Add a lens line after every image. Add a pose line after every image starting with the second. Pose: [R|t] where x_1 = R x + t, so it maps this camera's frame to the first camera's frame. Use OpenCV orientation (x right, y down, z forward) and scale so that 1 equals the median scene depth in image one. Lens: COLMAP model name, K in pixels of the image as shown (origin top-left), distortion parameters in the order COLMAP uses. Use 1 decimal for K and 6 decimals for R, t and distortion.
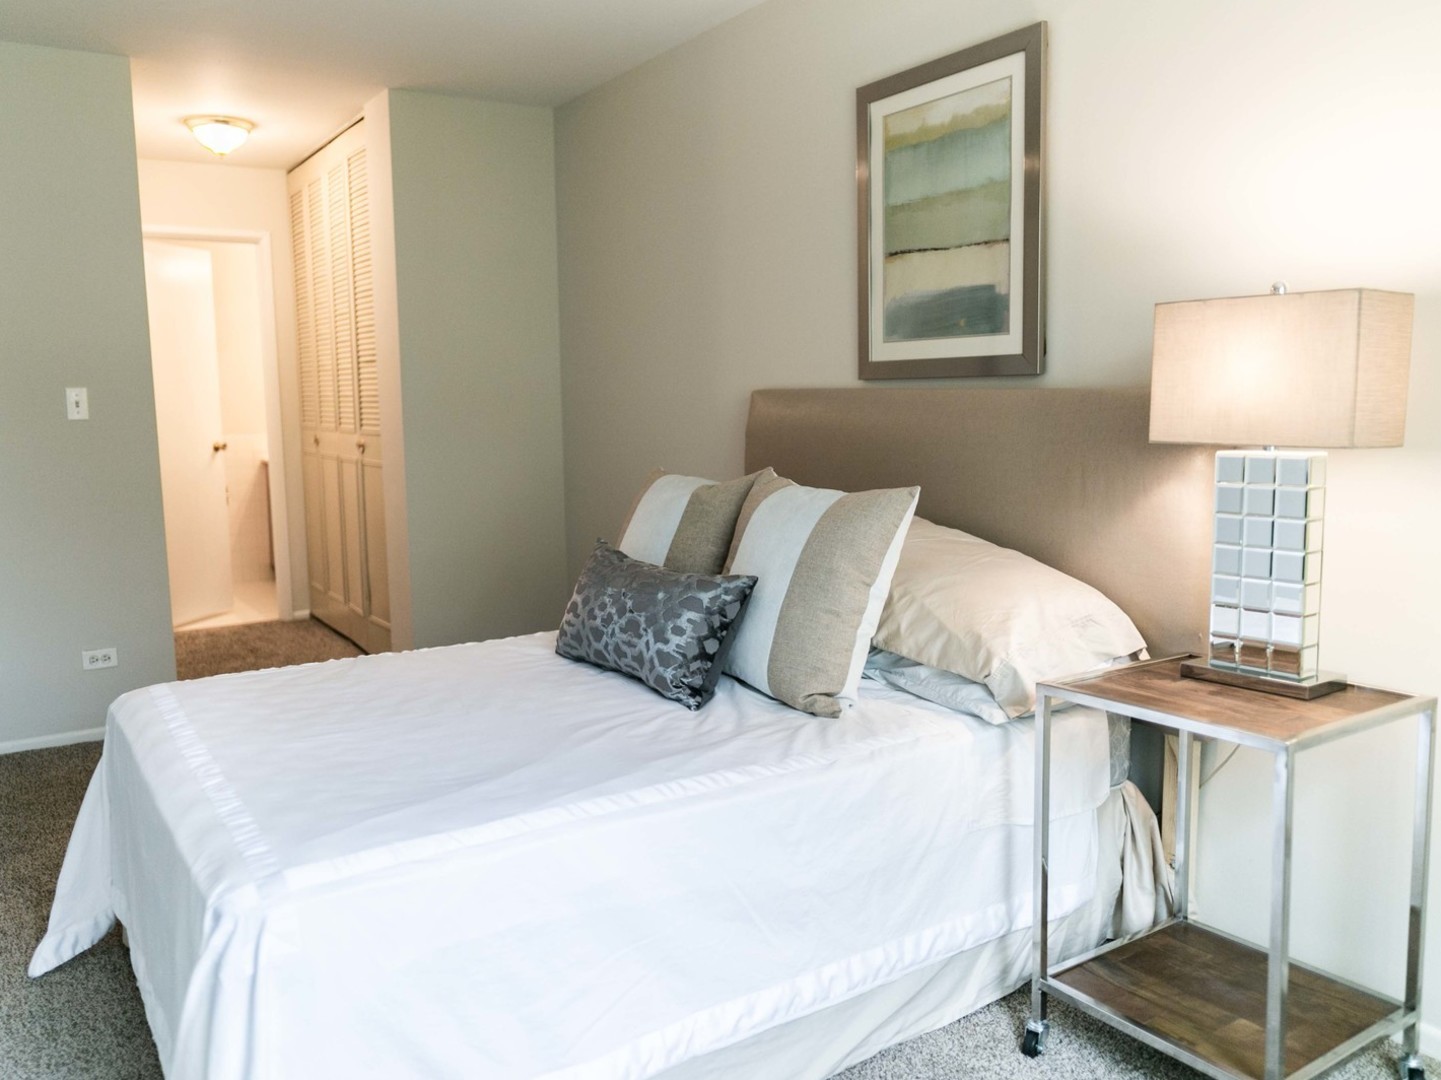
lens RADIAL K [[1158.2, 0, 721.7], [0, 1158.2, 534.6], [0, 0, 1]] dist [-0.003104, 0.007394]
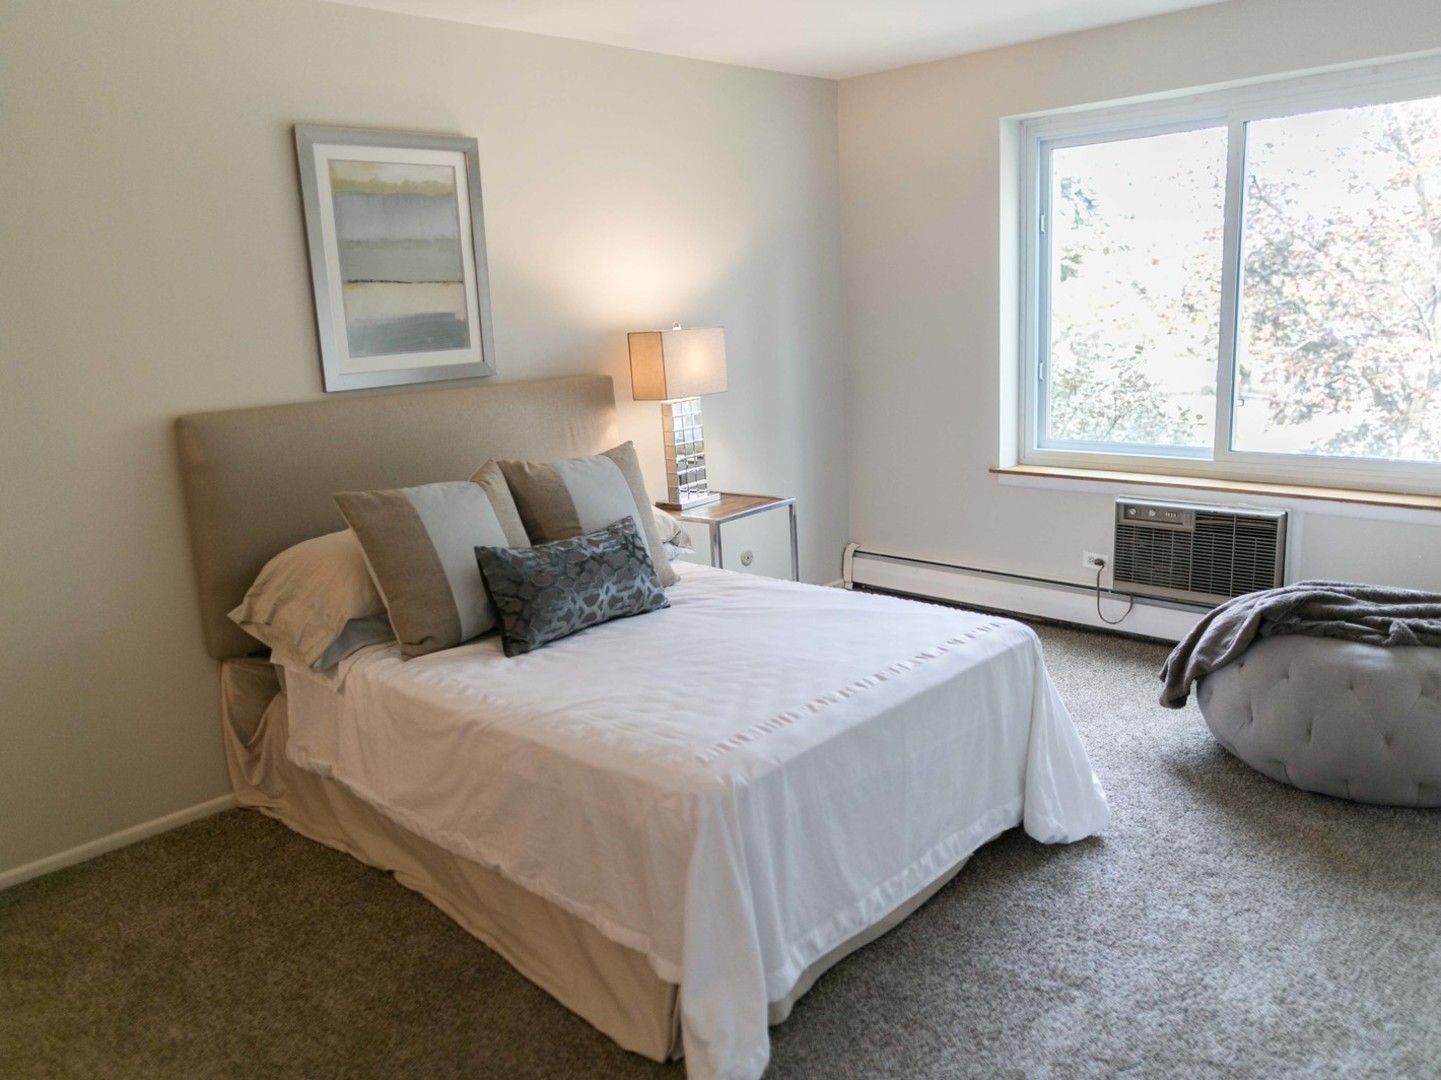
lens RADIAL K [[1158.2, 0, 709.8], [0, 1158.2, 530.1], [0, 0, 1]] dist [-0.003104, 0.007394]
pose [[-0.219955, -0.168775, 0.960799, -1.180760], [0.165644, 0.964155, 0.207285, -0.197484], [-0.961344, 0.204744, -0.184114, 0.992346]]
